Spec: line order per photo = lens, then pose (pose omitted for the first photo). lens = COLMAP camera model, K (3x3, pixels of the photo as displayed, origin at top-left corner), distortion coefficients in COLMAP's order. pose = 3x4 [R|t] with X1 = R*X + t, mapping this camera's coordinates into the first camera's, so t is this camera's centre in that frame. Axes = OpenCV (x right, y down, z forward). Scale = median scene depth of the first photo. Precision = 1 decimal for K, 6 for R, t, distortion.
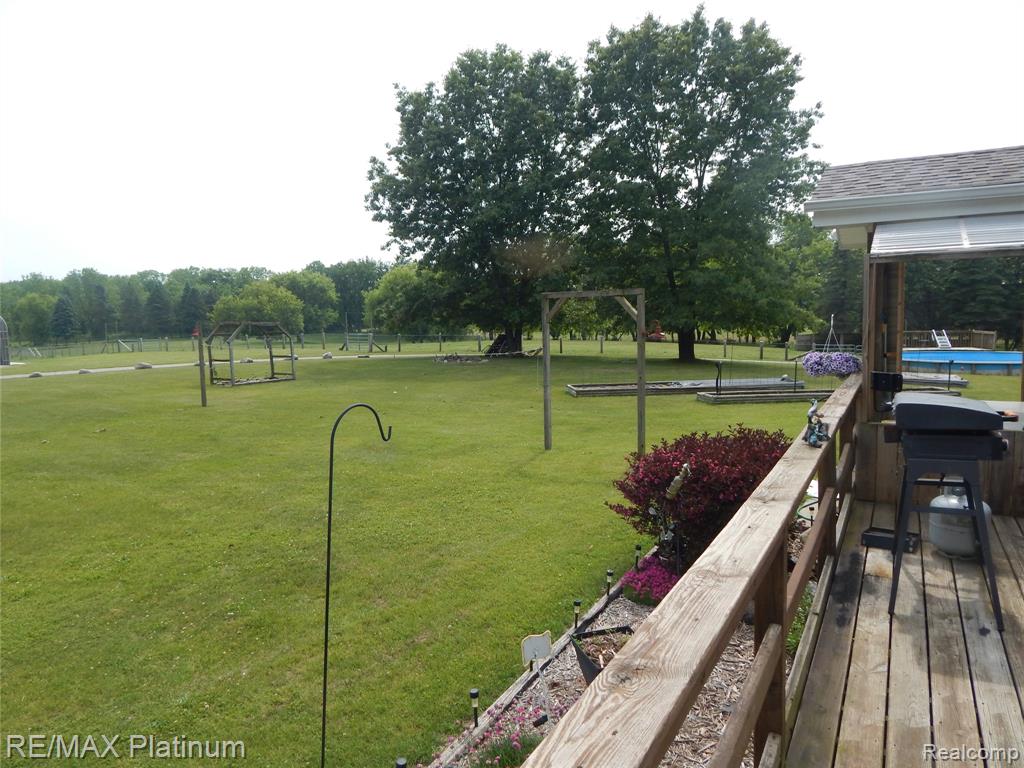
lens RADIAL K [[670.5, 0, 519.8], [0, 670.5, 383.6], [0, 0, 1]] dist [0.000519, -0.008786]
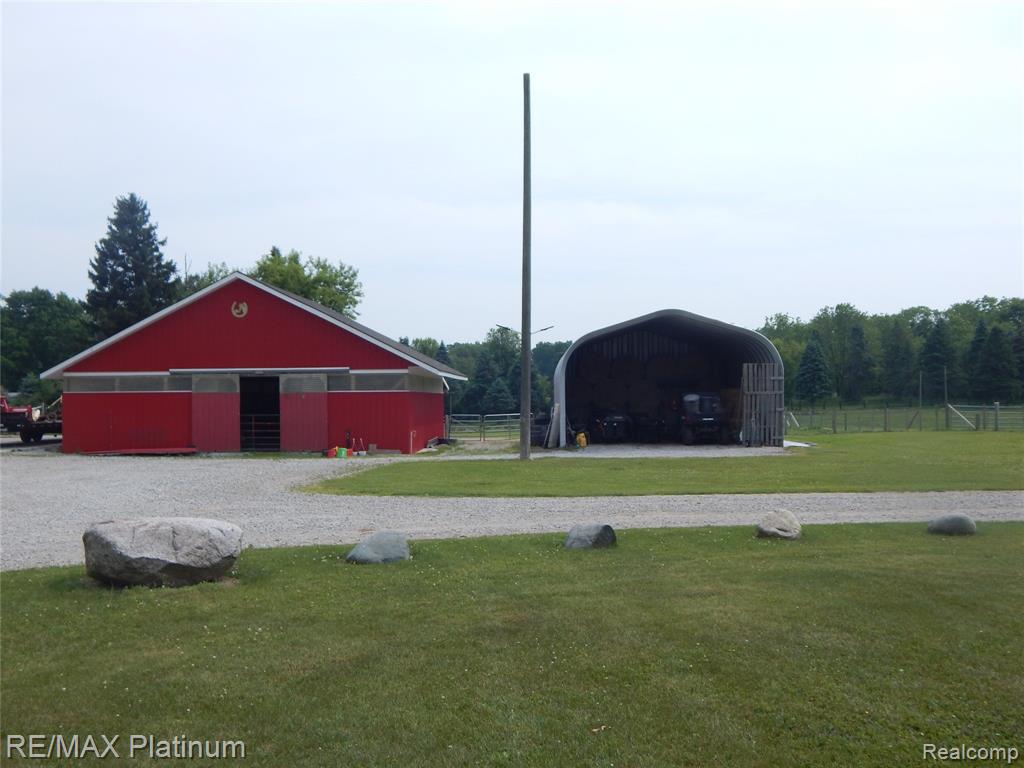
lens RADIAL K [[931.1, 0, 515.0], [0, 931.1, 380.9], [0, 0, 1]] dist [-0.007812, 0.000000]
pose [[0.633012, 0.015314, -0.773990, -0.096197], [-0.089711, 0.994520, -0.053693, -0.005748], [0.768926, 0.103423, 0.630917, 0.110115]]
